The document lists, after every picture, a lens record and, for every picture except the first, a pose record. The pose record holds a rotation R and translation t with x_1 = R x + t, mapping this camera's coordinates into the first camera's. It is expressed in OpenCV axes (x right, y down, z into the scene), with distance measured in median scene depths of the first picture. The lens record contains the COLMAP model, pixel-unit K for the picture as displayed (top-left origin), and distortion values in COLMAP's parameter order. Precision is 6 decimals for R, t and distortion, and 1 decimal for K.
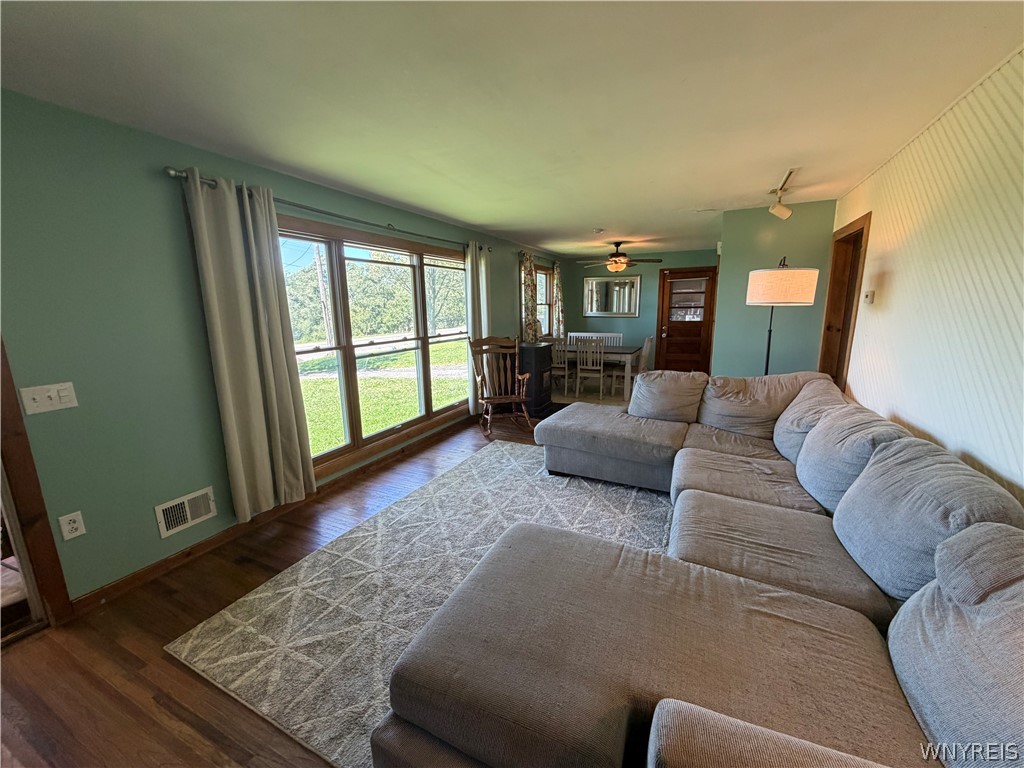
lens RADIAL K [[408.7, 0, 511.5], [0, 408.7, 387.2], [0, 0, 1]] dist [-0.001063, -0.000184]
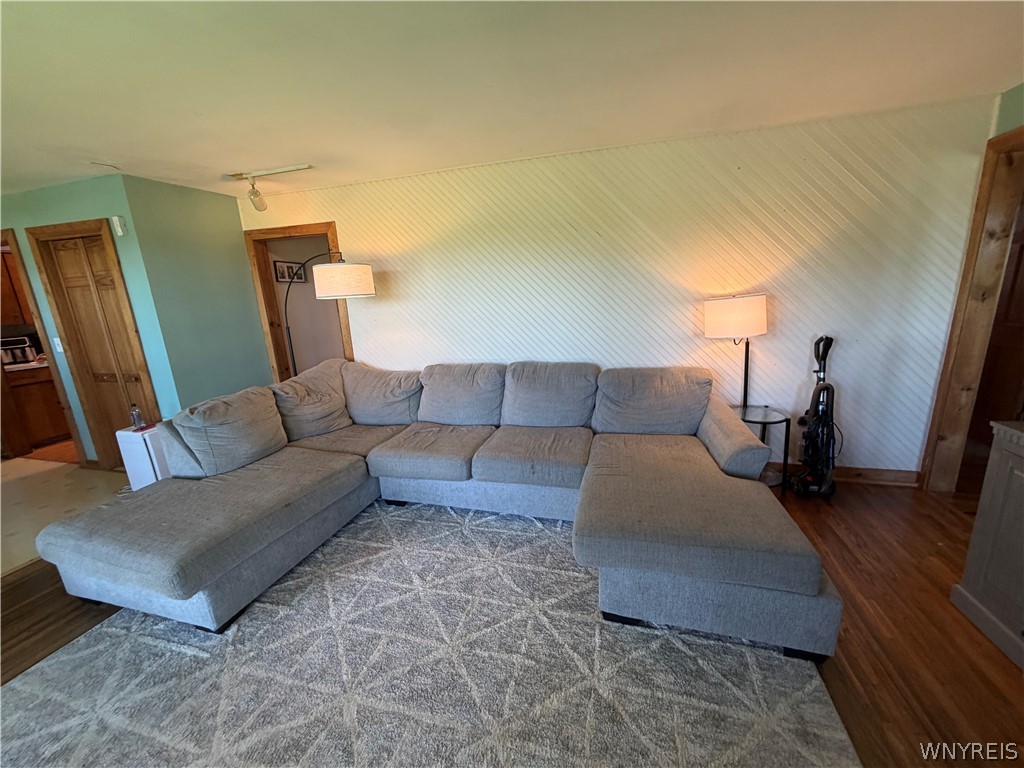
lens RADIAL K [[408.7, 0, 512.8], [0, 408.7, 385.4], [0, 0, 1]] dist [-0.001063, -0.000184]
pose [[-0.176210, -0.211921, 0.961270, -0.440177], [0.241848, 0.937296, 0.250969, -0.131982], [-0.954180, 0.276705, -0.113908, 0.680867]]
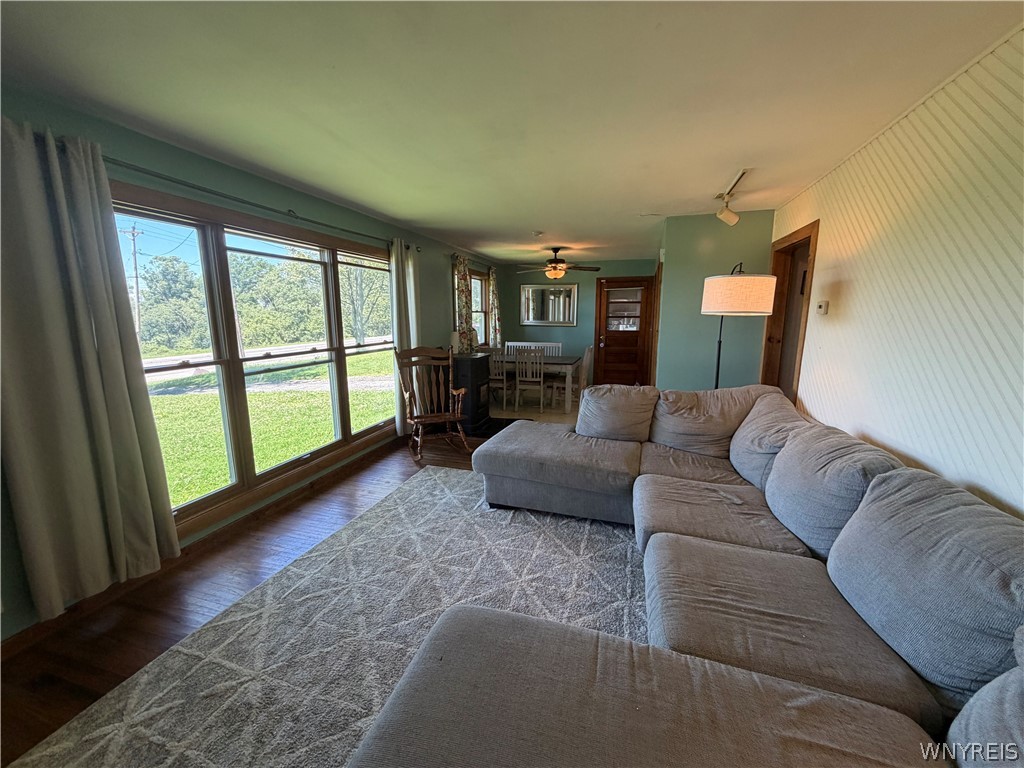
lens RADIAL K [[408.7, 0, 512.0], [0, 408.7, 387.1], [0, 0, 1]] dist [-0.001063, -0.000184]
pose [[0.987331, -0.014423, 0.158020, 0.006184], [0.017584, 0.999672, -0.018623, -0.025753], [-0.157699, 0.021166, 0.987260, 0.151208]]
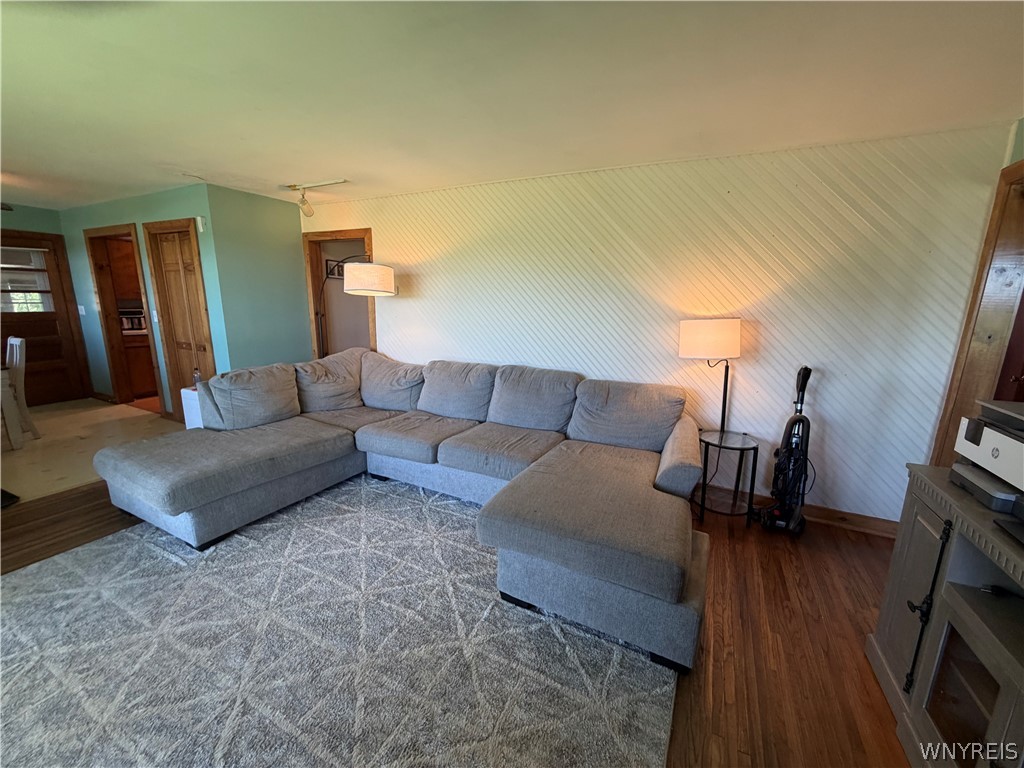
lens RADIAL K [[408.7, 0, 513.5], [0, 408.7, 385.3], [0, 0, 1]] dist [-0.001063, -0.000184]
pose [[0.008356, -0.194981, 0.980772, -0.526866], [0.175117, 0.965934, 0.190539, -0.081435], [-0.984512, 0.170157, 0.042216, 0.490647]]
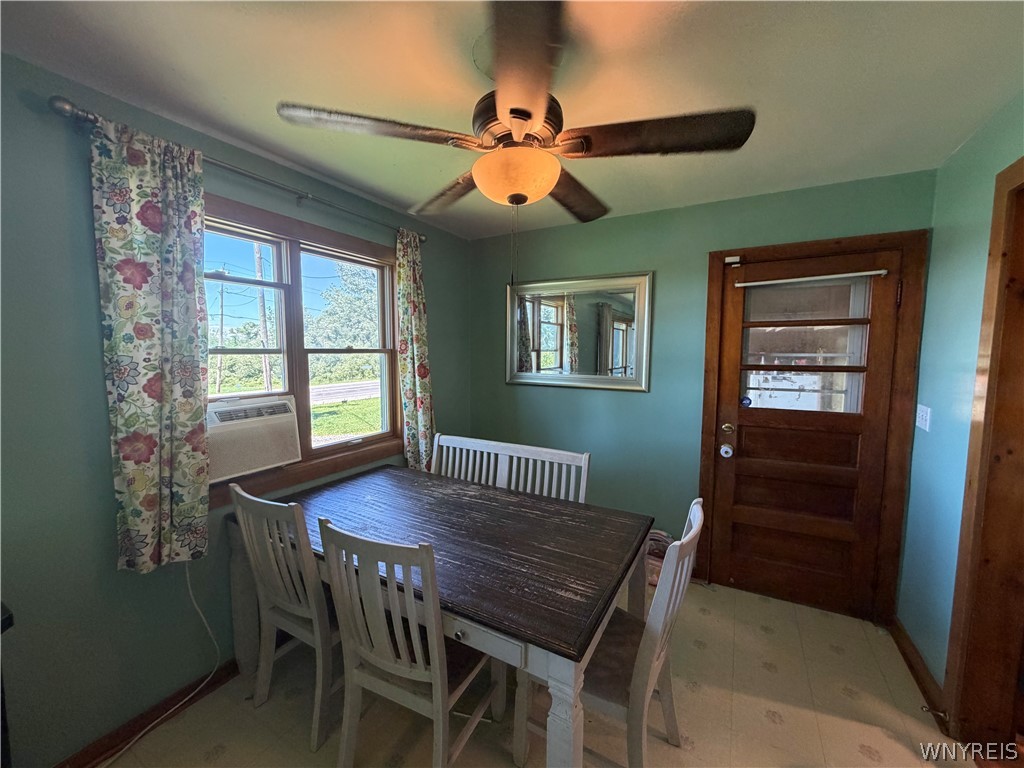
lens RADIAL K [[408.7, 0, 513.4], [0, 408.7, 385.7], [0, 0, 1]] dist [-0.001063, -0.000184]
pose [[0.998216, 0.022319, -0.055382, 0.513154], [-0.028250, 0.993668, -0.108747, -0.321413], [0.052605, 0.110117, 0.992526, 1.539117]]
